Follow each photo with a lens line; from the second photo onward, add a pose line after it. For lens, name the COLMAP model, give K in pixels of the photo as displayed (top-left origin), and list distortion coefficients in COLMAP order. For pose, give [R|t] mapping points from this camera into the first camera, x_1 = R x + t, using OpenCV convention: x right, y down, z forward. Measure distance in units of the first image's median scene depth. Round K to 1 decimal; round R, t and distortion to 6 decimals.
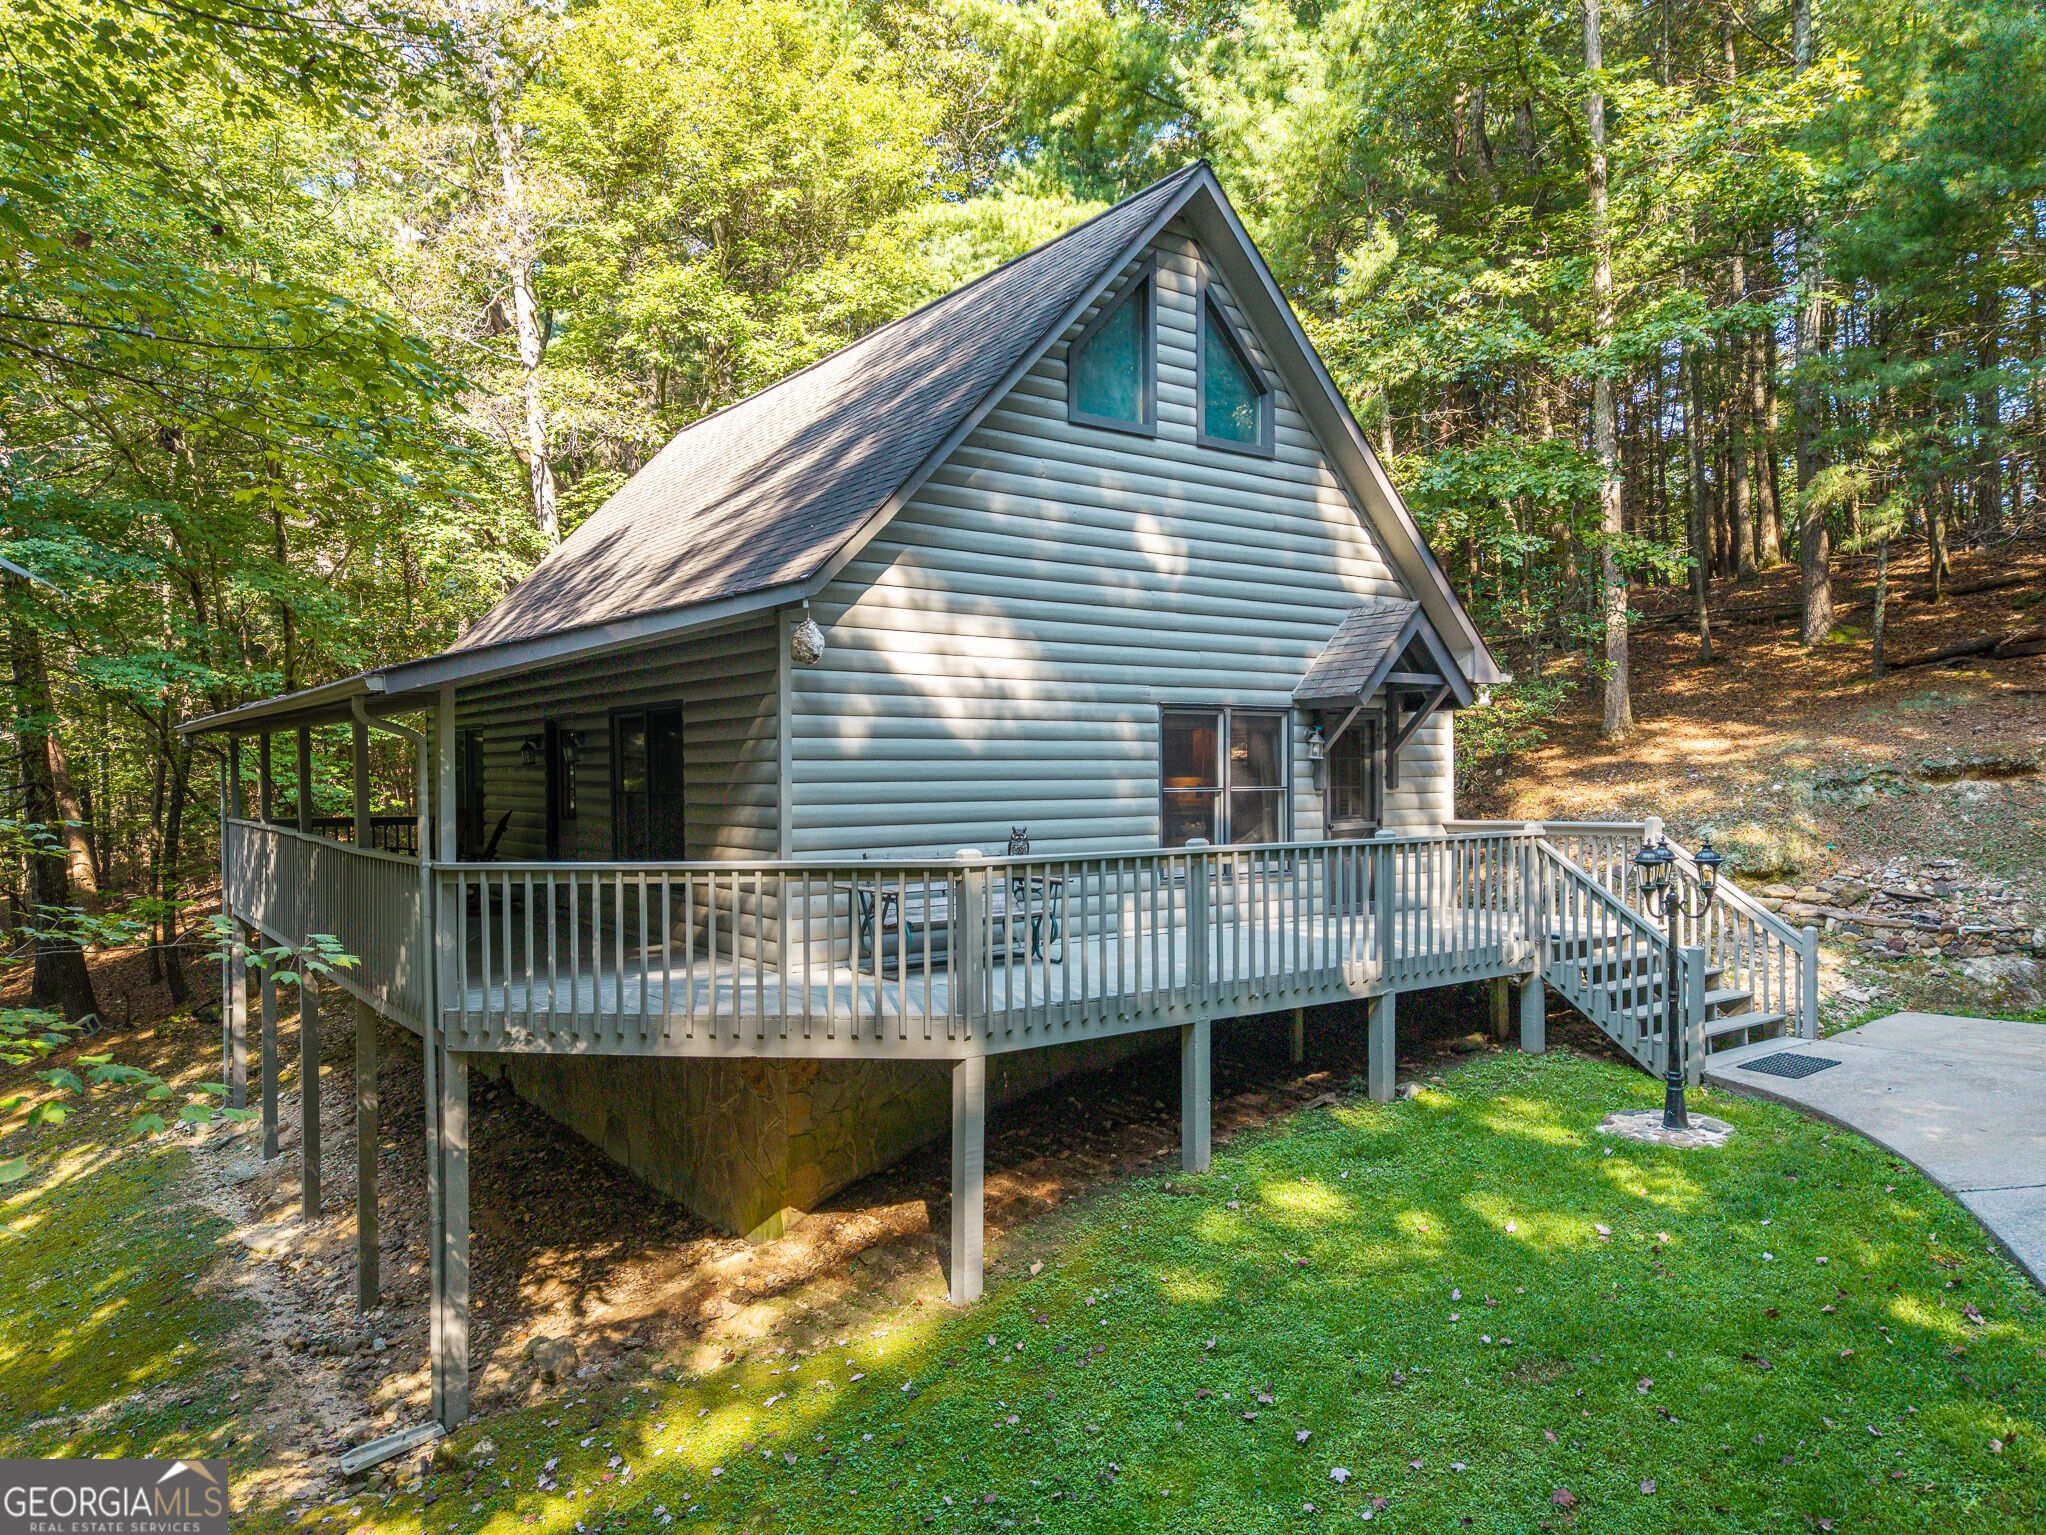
lens RADIAL K [[1383.9, 0, 1022.6], [0, 1383.9, 769.8], [0, 0, 1]] dist [-0.002071, -0.000522]
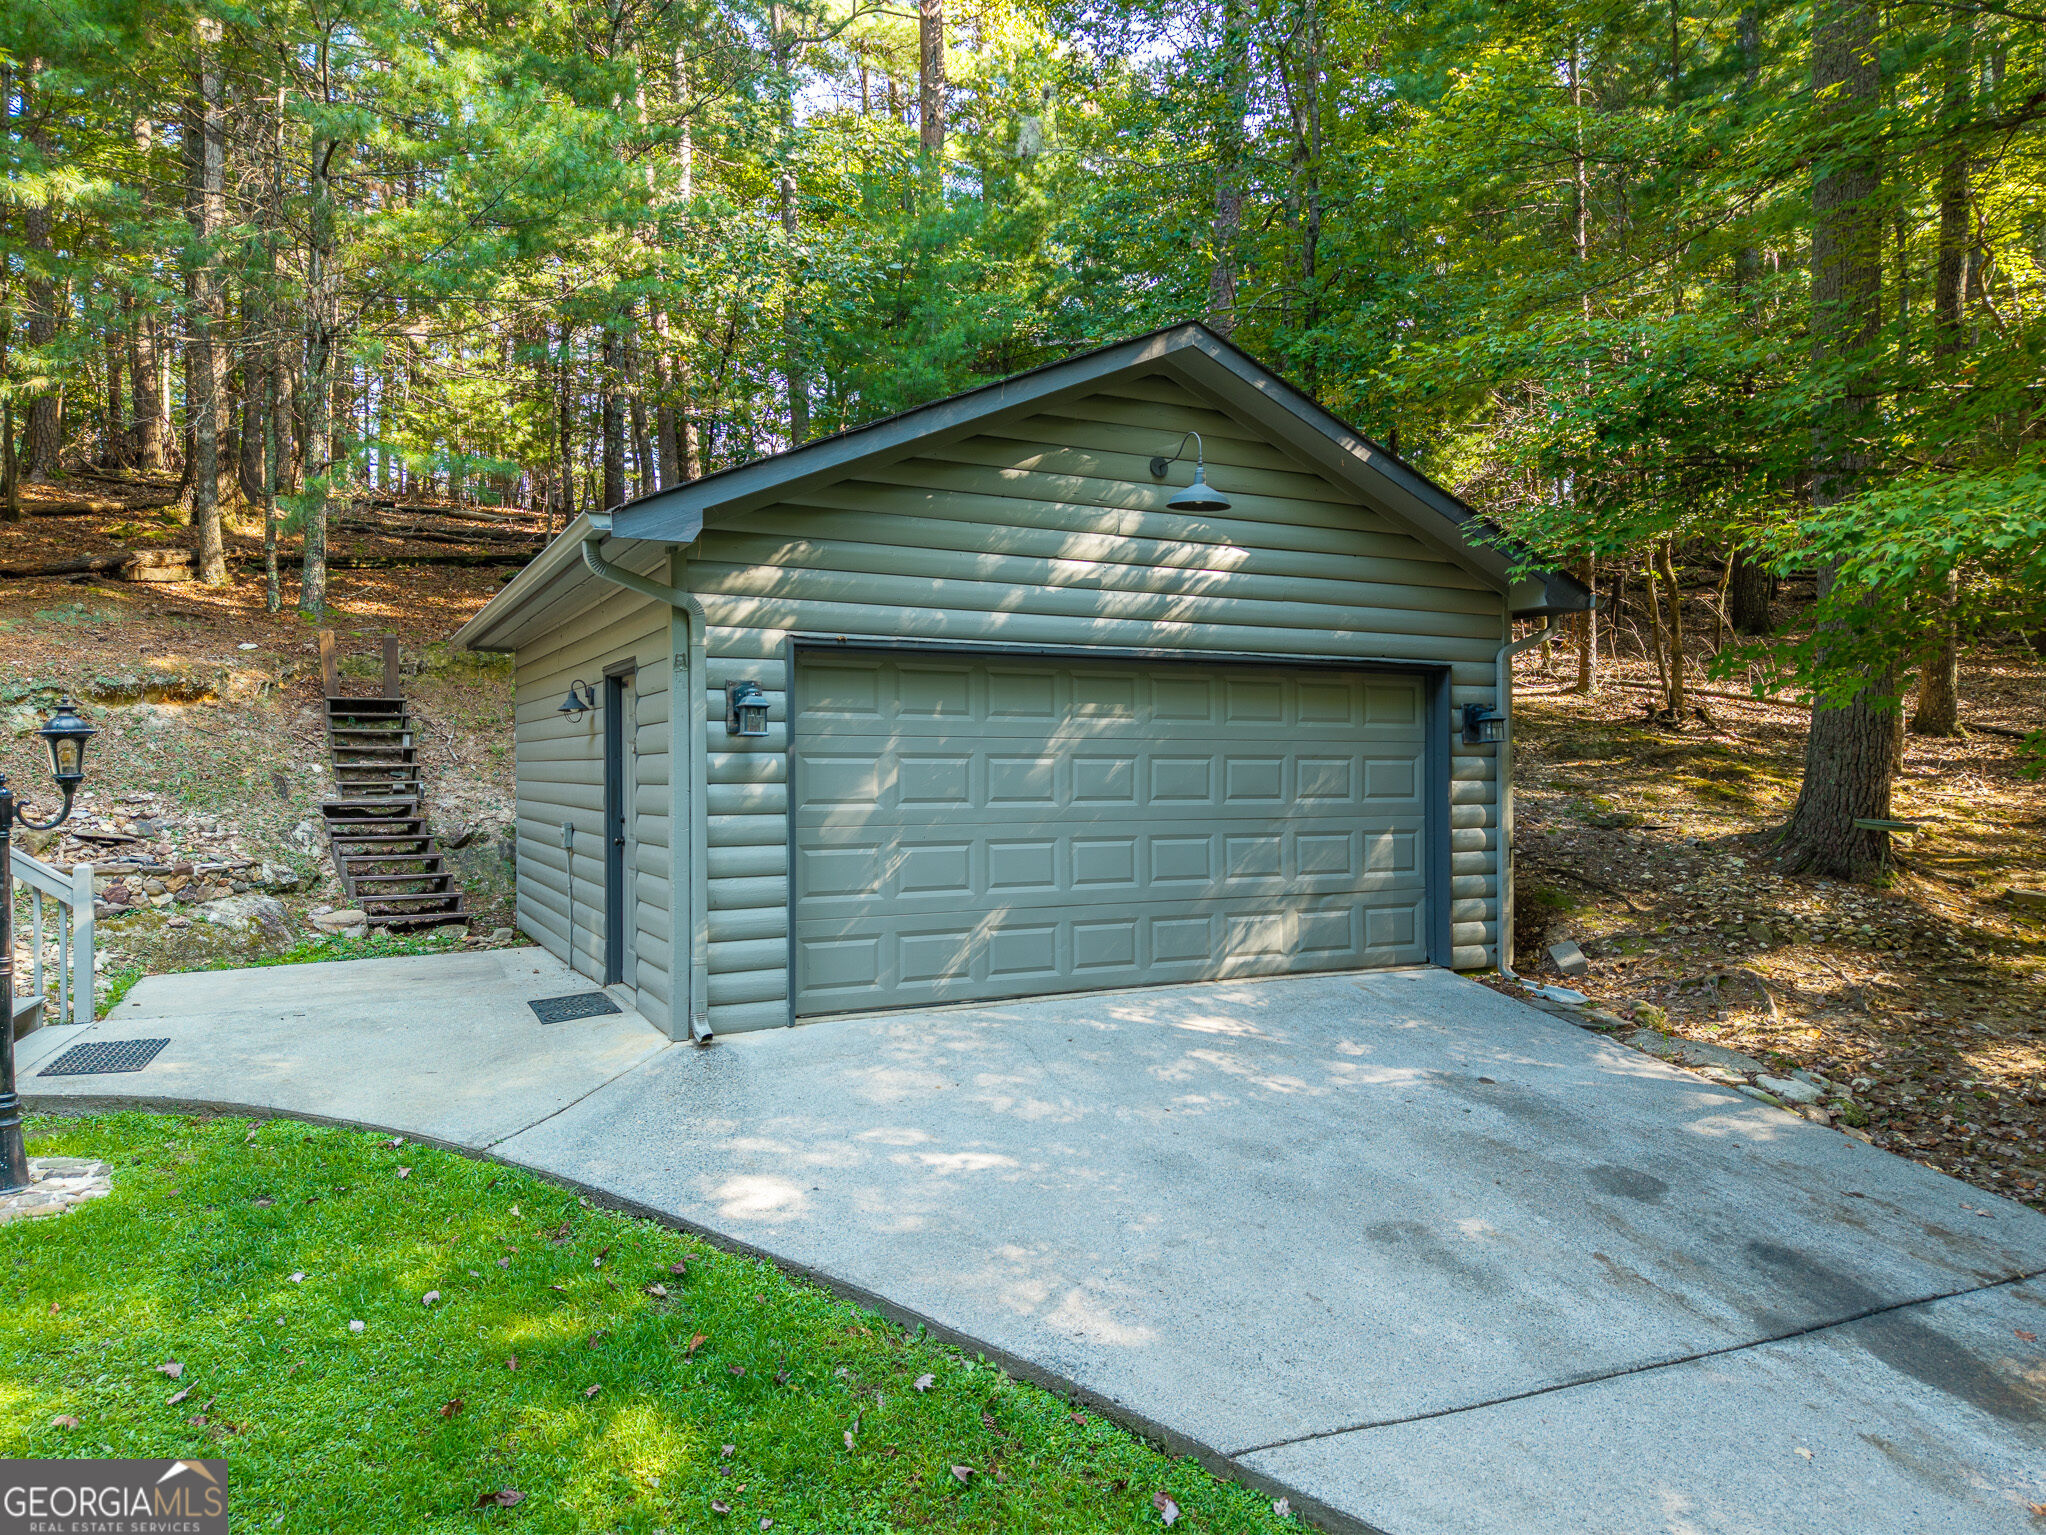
lens RADIAL K [[1383.9, 0, 1023.8], [0, 1383.9, 766.6], [0, 0, 1]] dist [-0.002071, -0.000522]
pose [[0.260077, 0.005048, 0.965575, 0.013744], [0.003795, 0.999973, -0.006251, 0.061116], [-0.965580, 0.005290, 0.260051, 0.307854]]
